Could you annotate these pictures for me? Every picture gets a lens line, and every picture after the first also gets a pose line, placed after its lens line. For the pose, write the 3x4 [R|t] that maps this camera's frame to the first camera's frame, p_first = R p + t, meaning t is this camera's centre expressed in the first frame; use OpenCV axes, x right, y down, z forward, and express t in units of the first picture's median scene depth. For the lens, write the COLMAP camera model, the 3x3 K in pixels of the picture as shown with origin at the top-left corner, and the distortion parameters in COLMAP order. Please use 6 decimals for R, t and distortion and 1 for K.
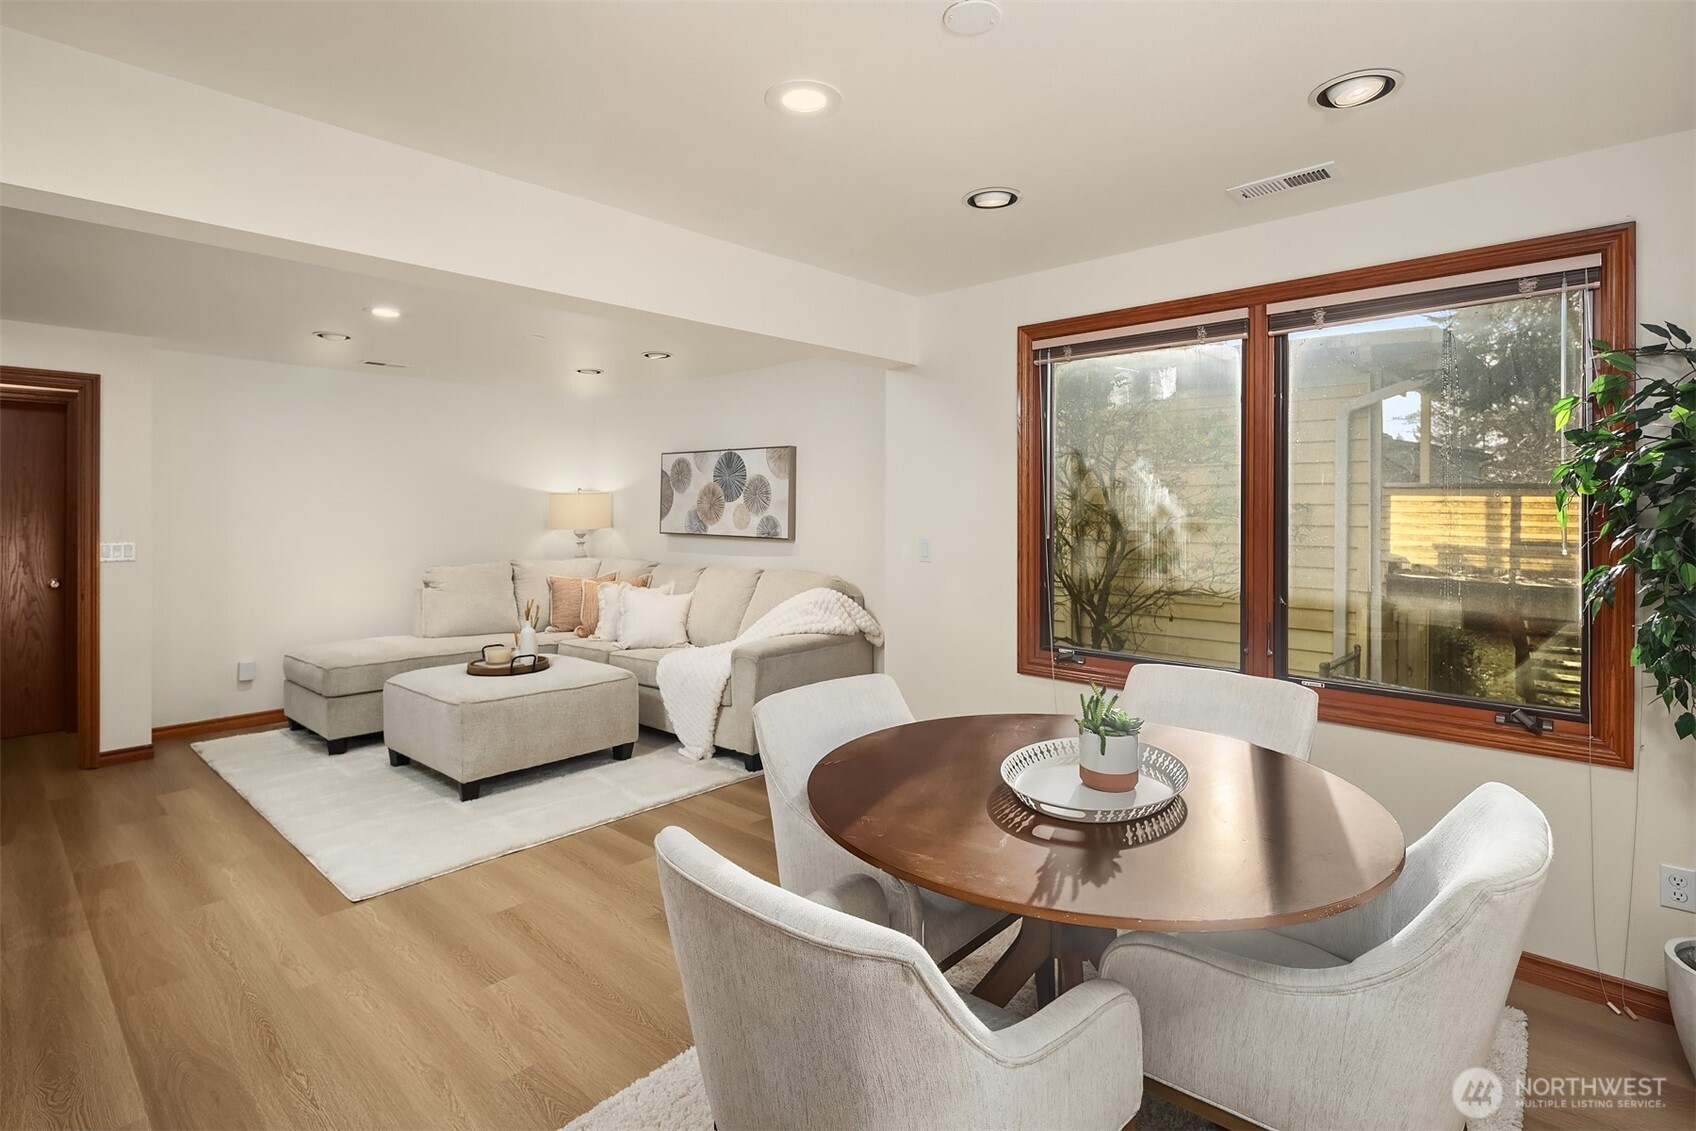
lens RADIAL K [[815.3, 0, 853.7], [0, 815.3, 512.2], [0, 0, 1]] dist [-0.000537, -0.001852]
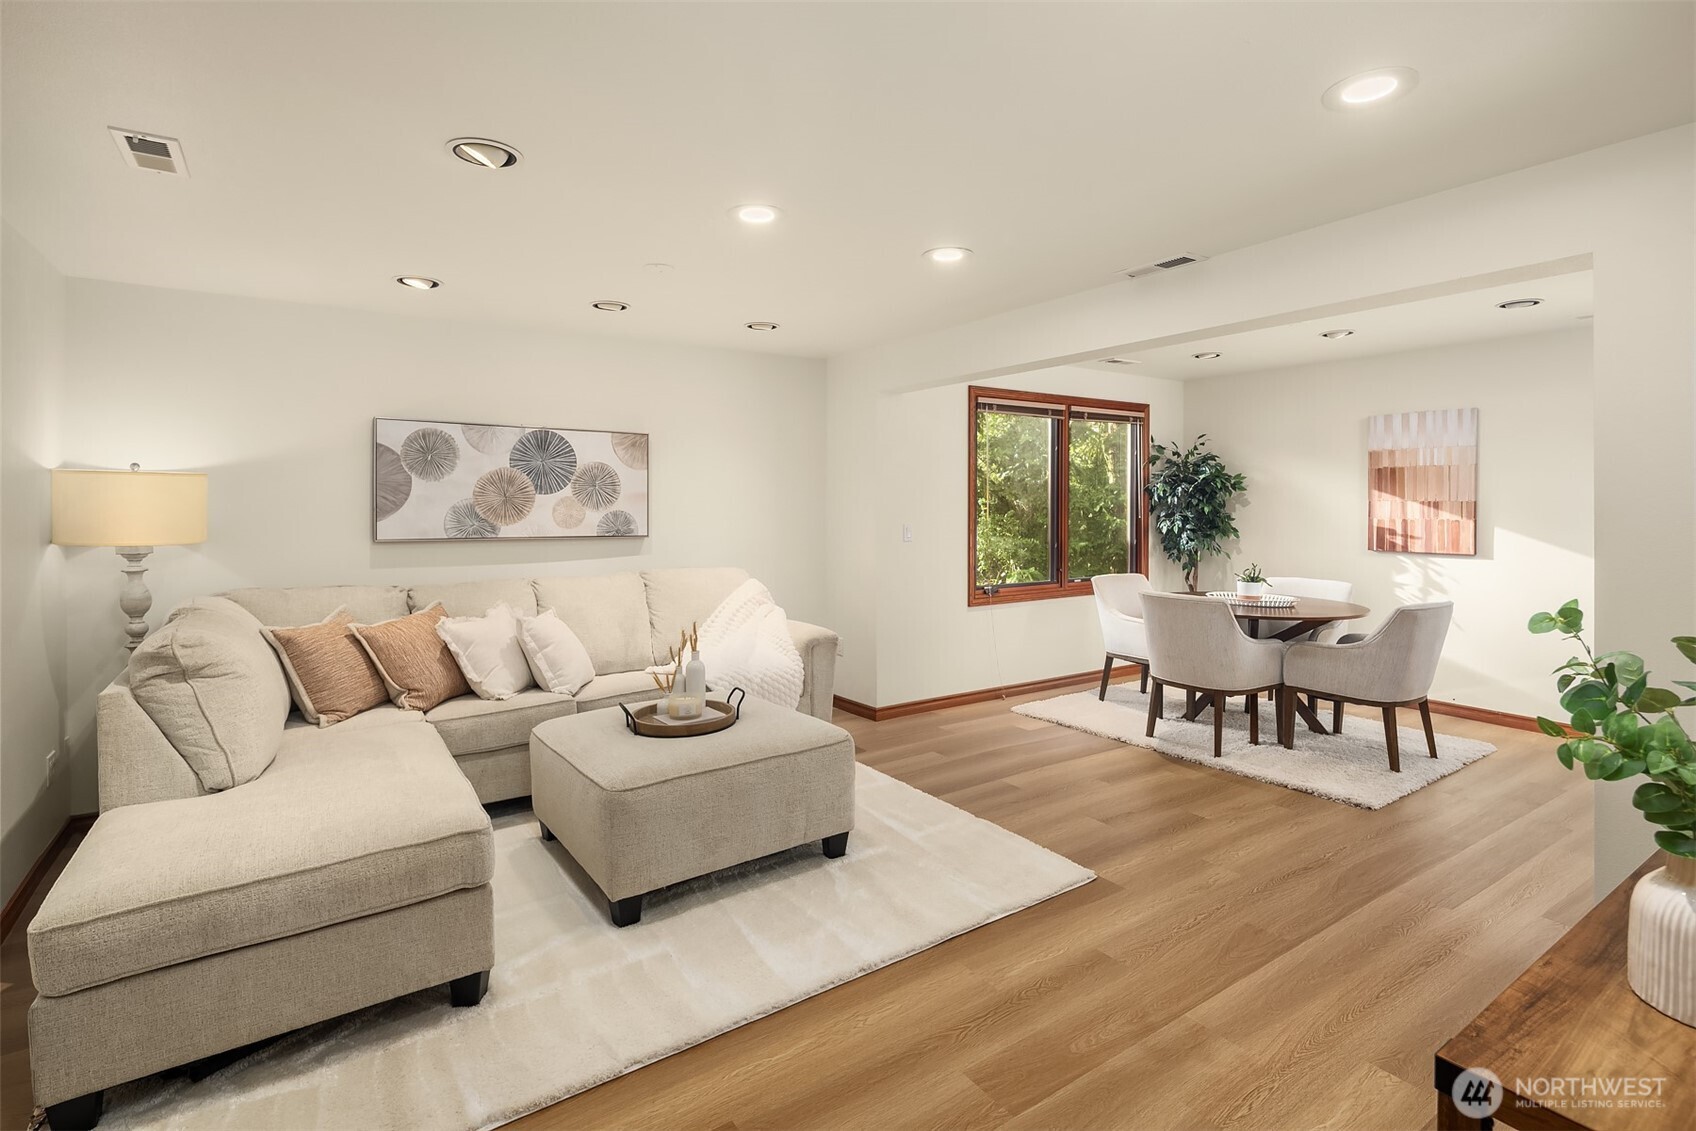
lens RADIAL K [[815.3, 0, 834.4], [0, 815.3, 522.8], [0, 0, 1]] dist [-0.000537, -0.001852]
pose [[0.243144, -0.026229, 0.969635, -0.884477], [0.005530, 0.999656, 0.025654, -0.003807], [-0.969974, -0.000876, 0.243206, 0.557808]]
